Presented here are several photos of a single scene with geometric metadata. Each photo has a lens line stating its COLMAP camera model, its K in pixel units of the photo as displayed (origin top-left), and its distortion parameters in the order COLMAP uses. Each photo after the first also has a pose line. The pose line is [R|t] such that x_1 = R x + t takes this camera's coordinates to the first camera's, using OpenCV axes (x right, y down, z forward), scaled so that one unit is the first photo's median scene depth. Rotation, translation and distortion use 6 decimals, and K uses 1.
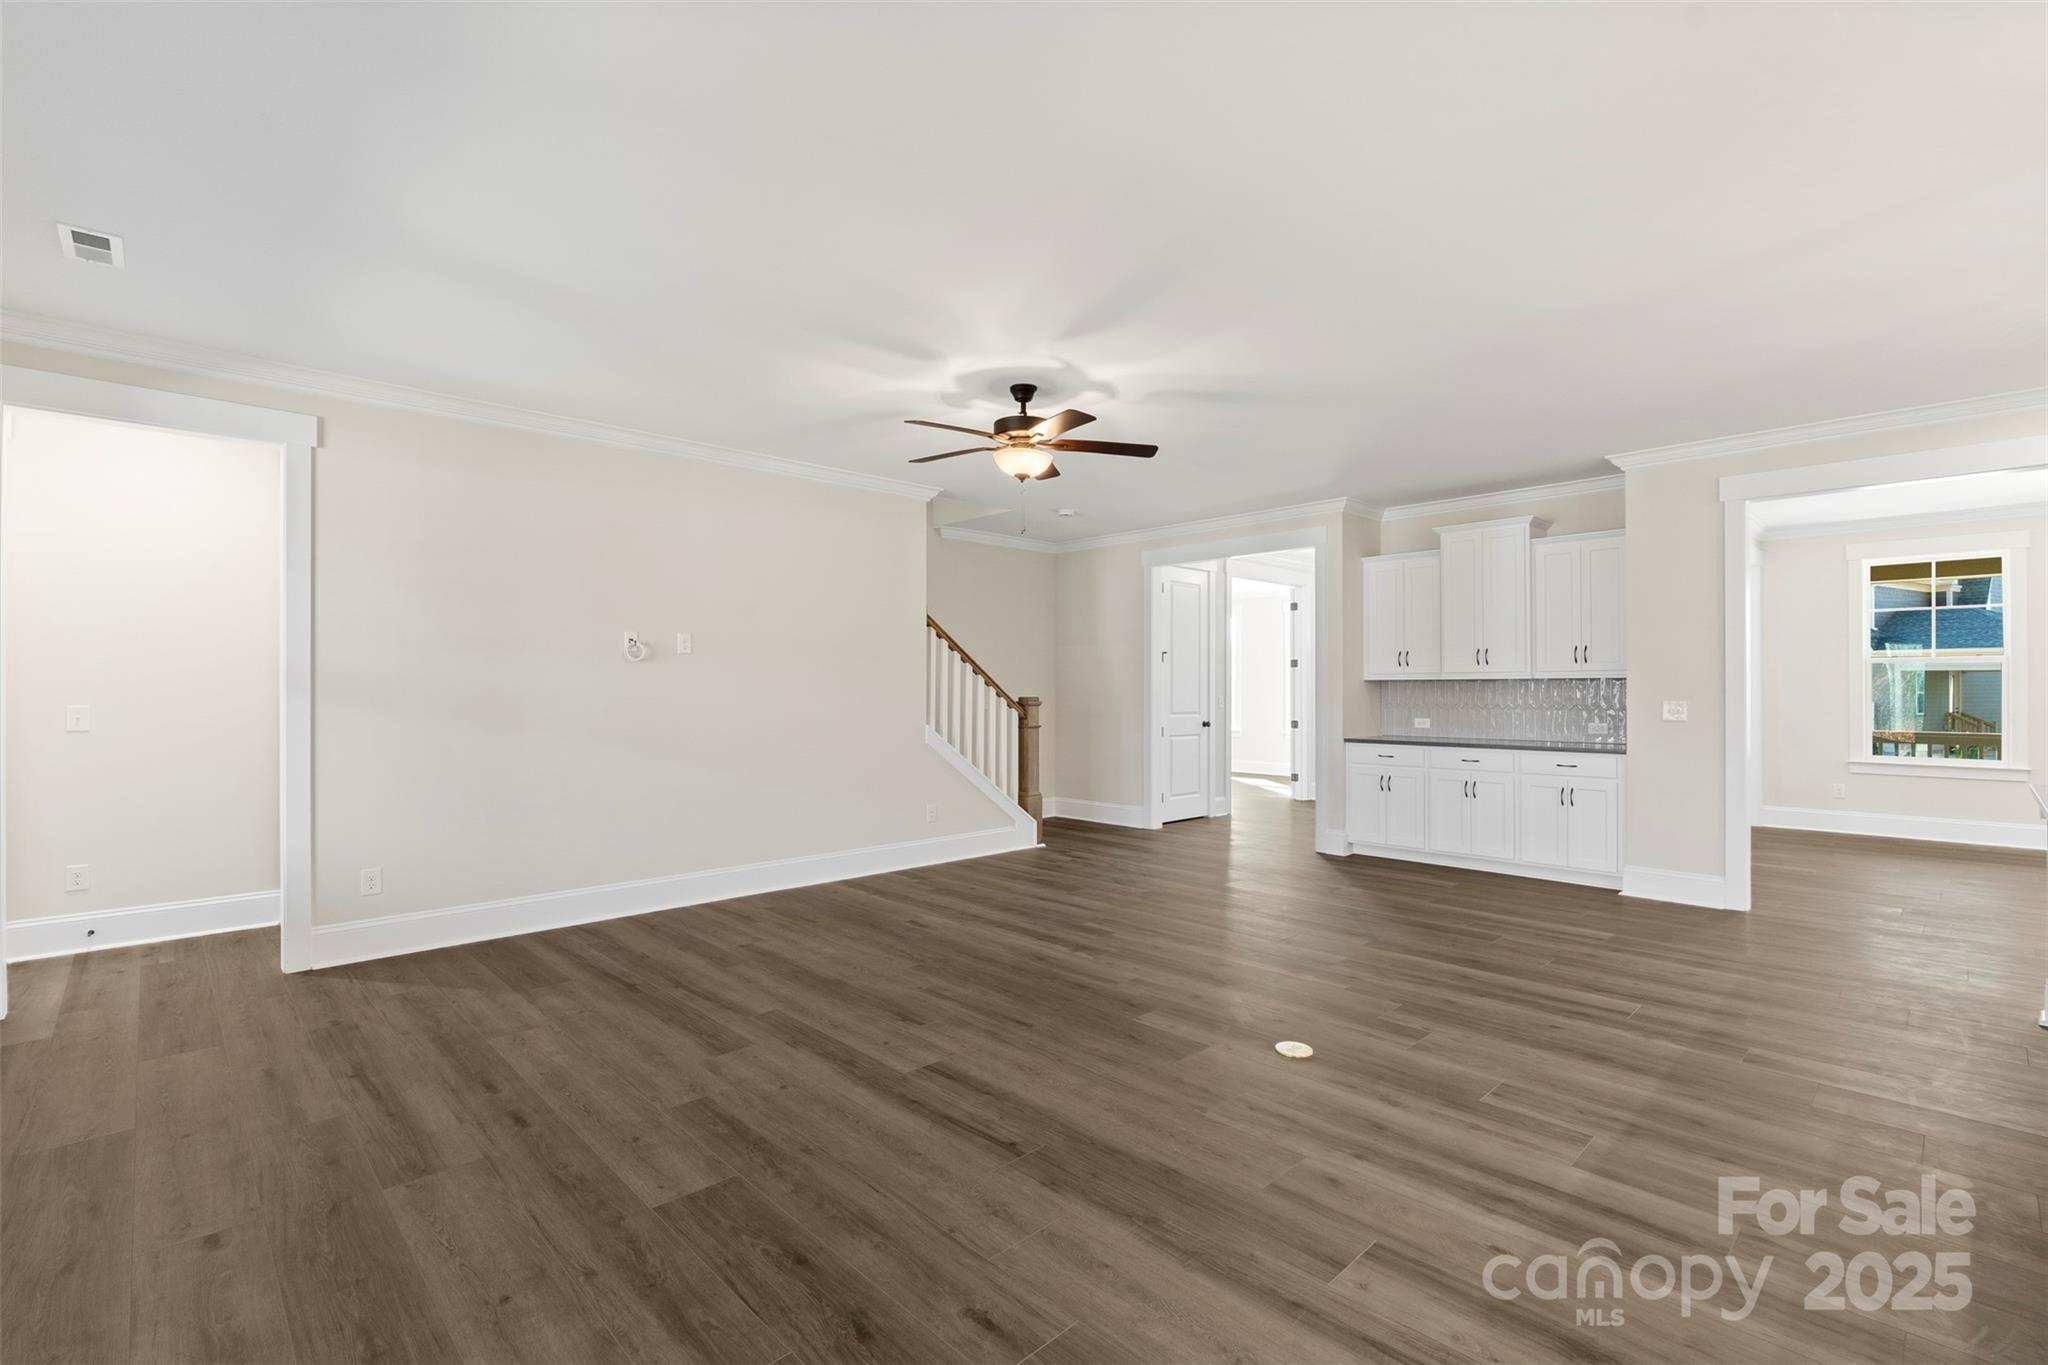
lens RADIAL K [[919.9, 0, 1018.2], [0, 919.9, 680.9], [0, 0, 1]] dist [-0.007504, 0.000244]
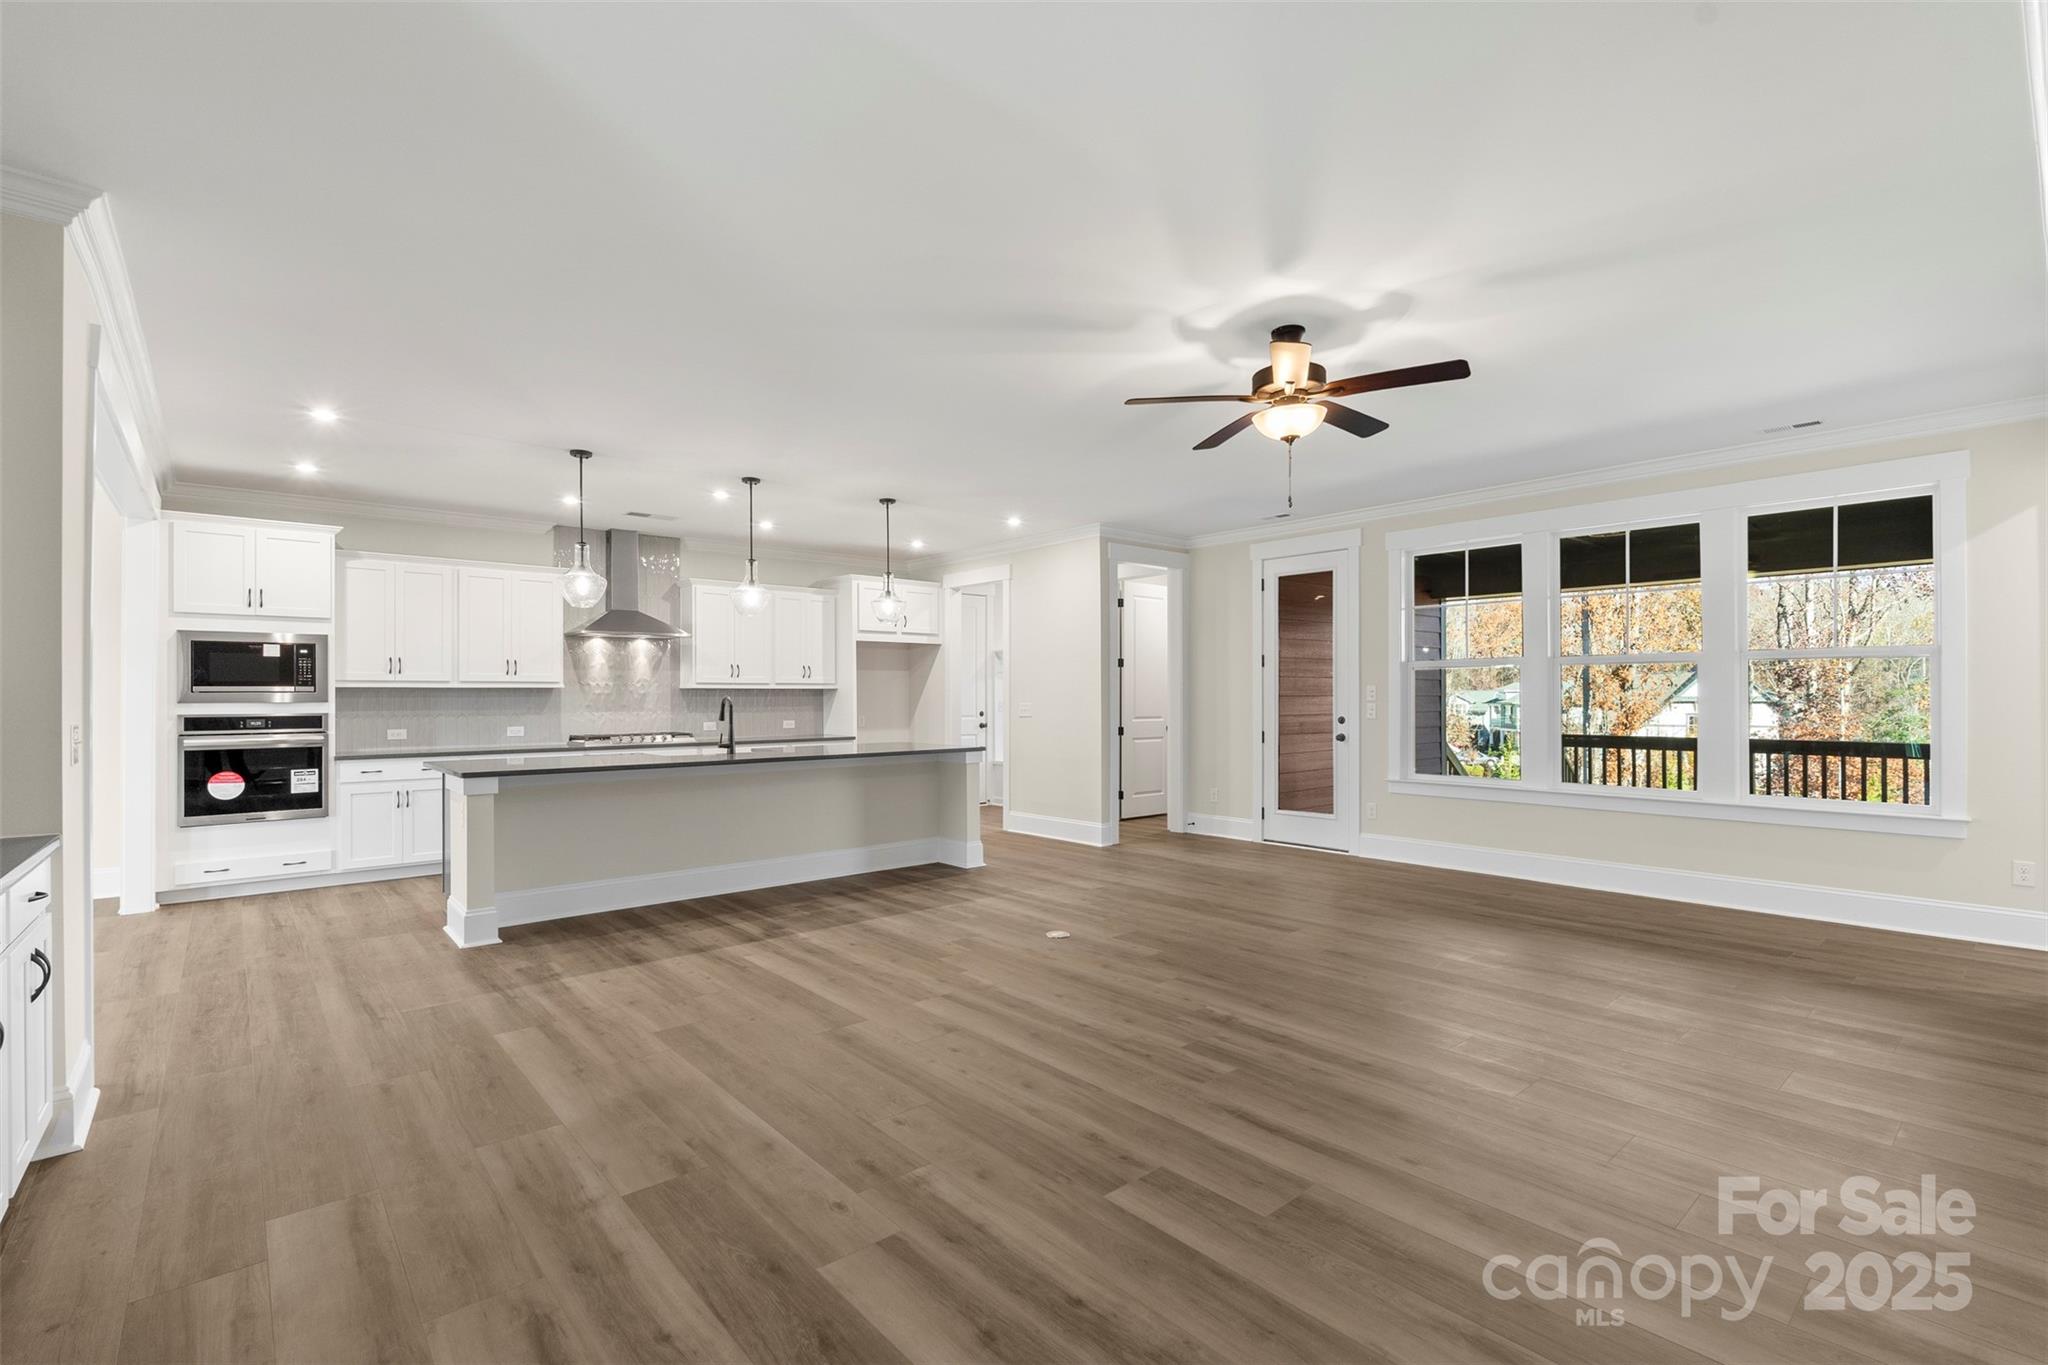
lens RADIAL K [[919.9, 0, 1023.7], [0, 919.9, 696.3], [0, 0, 1]] dist [-0.007504, 0.000244]
pose [[-0.998959, 0.005704, 0.045253, 0.154080], [0.005336, 0.999952, -0.008247, 0.011594], [-0.045298, -0.007997, -0.998942, 1.362594]]
